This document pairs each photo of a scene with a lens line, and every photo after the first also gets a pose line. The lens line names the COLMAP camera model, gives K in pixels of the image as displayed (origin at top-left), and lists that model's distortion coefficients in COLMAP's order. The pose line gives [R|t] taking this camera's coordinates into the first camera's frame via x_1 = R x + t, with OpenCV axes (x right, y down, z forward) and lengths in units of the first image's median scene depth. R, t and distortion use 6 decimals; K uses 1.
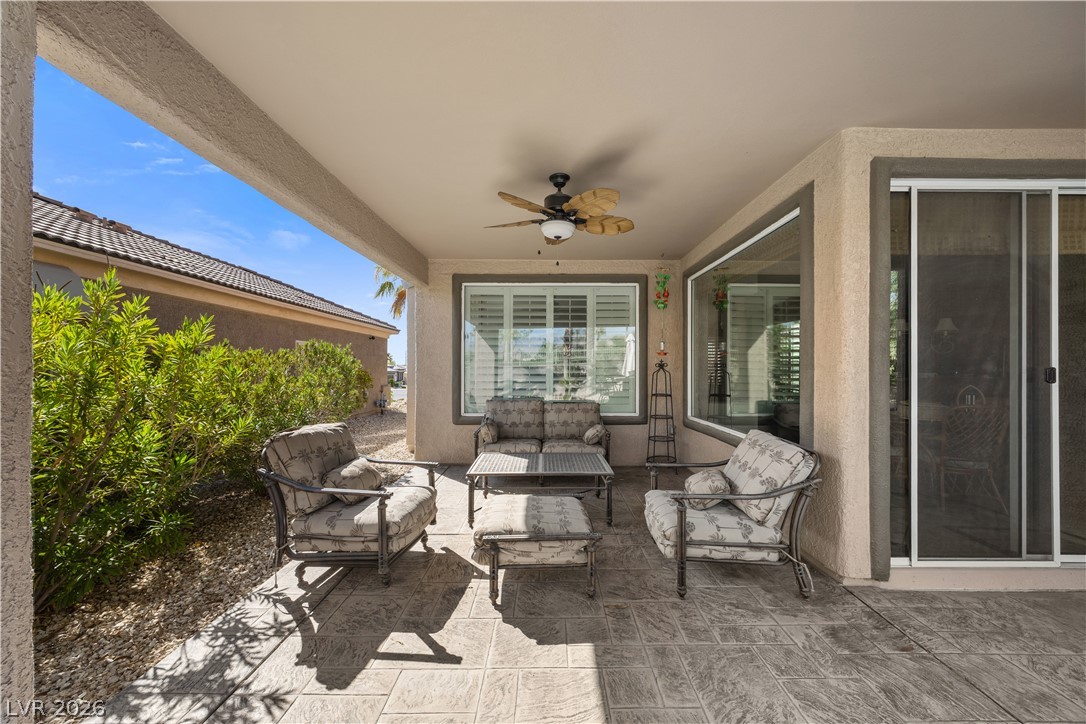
lens RADIAL K [[416.0, 0, 545.5], [0, 416.0, 366.7], [0, 0, 1]] dist [0.001073, 0.000379]
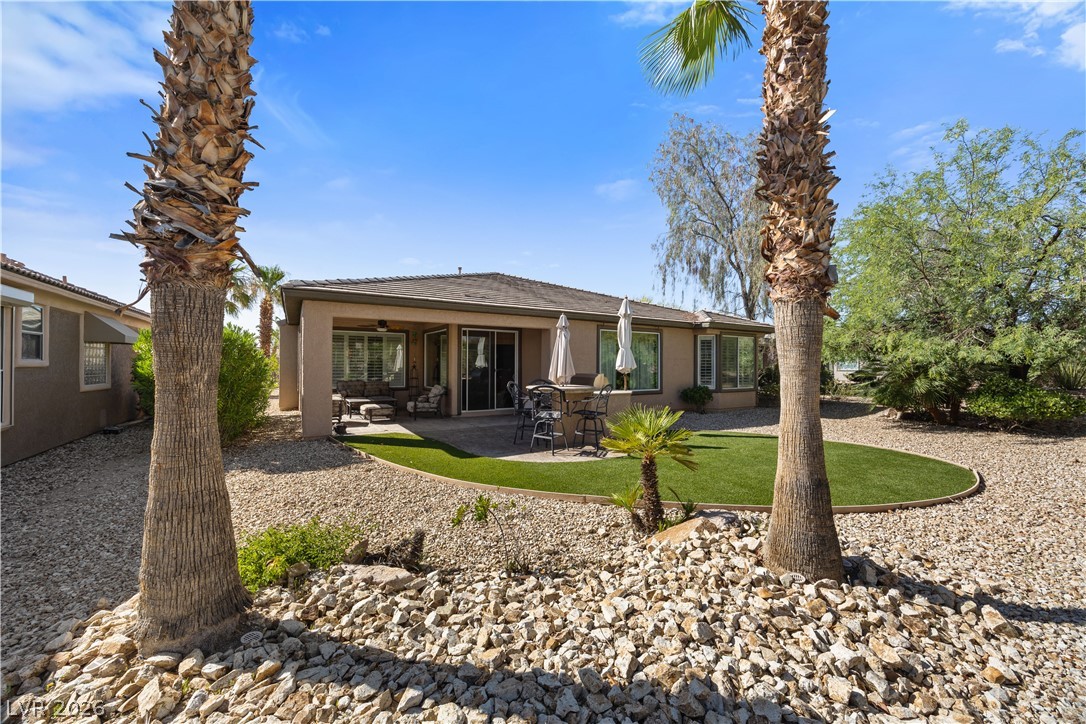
lens RADIAL K [[416.0, 0, 544.8], [0, 416.0, 364.4], [0, 0, 1]] dist [0.001073, 0.000379]
pose [[0.853650, 0.005011, 0.520822, -0.772852], [-0.007302, 0.999971, 0.002347, -0.062277], [-0.520795, -0.005807, 0.853662, -3.363910]]
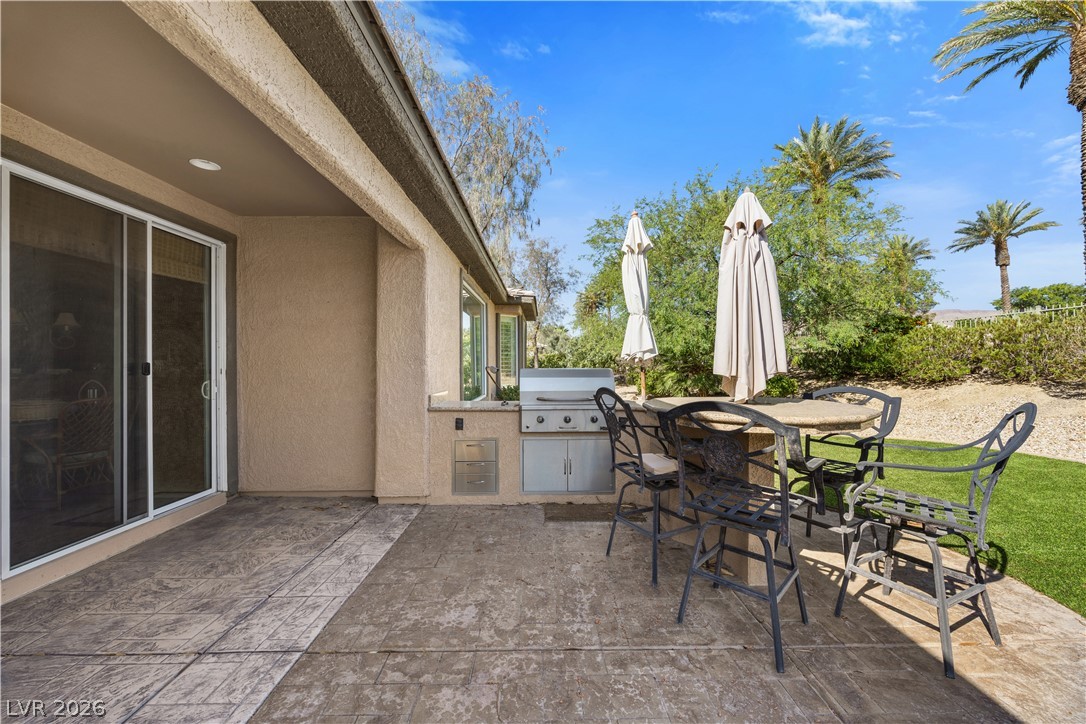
lens RADIAL K [[416.0, 0, 545.4], [0, 416.0, 362.0], [0, 0, 1]] dist [0.001073, 0.000379]
pose [[-0.011825, 0.002316, 0.999927, -0.052931], [-0.001749, 0.999996, -0.002337, 0.000645], [-0.999929, -0.001776, -0.011821, -0.181004]]
